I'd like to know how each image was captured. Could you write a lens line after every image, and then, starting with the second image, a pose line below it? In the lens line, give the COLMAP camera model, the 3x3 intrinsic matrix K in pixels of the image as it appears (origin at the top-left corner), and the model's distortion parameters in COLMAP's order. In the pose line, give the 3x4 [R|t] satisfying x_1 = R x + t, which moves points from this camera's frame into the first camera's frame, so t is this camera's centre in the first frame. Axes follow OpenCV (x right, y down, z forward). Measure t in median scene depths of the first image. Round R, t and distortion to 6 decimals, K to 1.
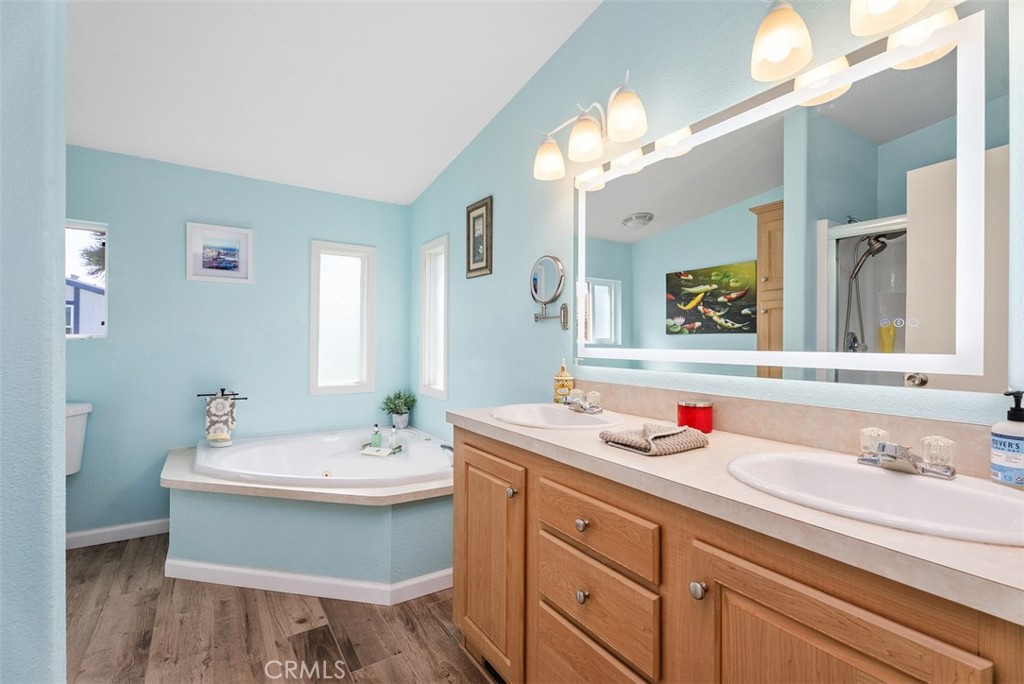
lens RADIAL K [[461.8, 0, 510.7], [0, 461.8, 338.6], [0, 0, 1]] dist [0.004498, -0.000241]
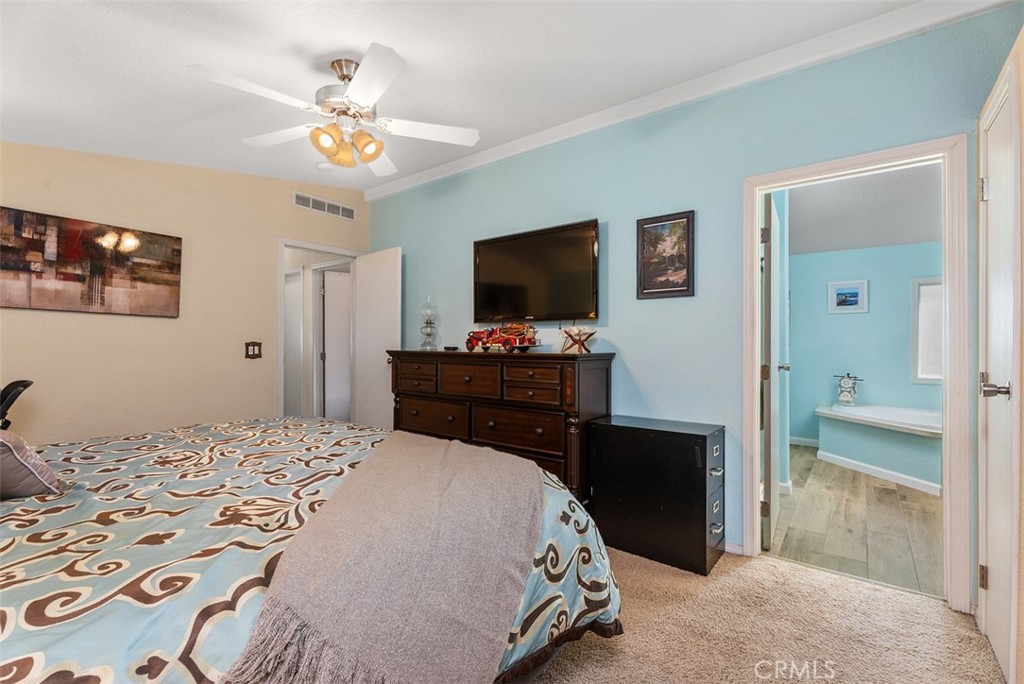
lens RADIAL K [[461.8, 0, 509.8], [0, 461.8, 345.0], [0, 0, 1]] dist [0.004498, -0.000241]
pose [[0.335061, -0.001398, -0.942195, 0.624708], [-0.002849, 0.999993, -0.002497, 0.007758], [0.942192, 0.003521, 0.335055, -0.830526]]
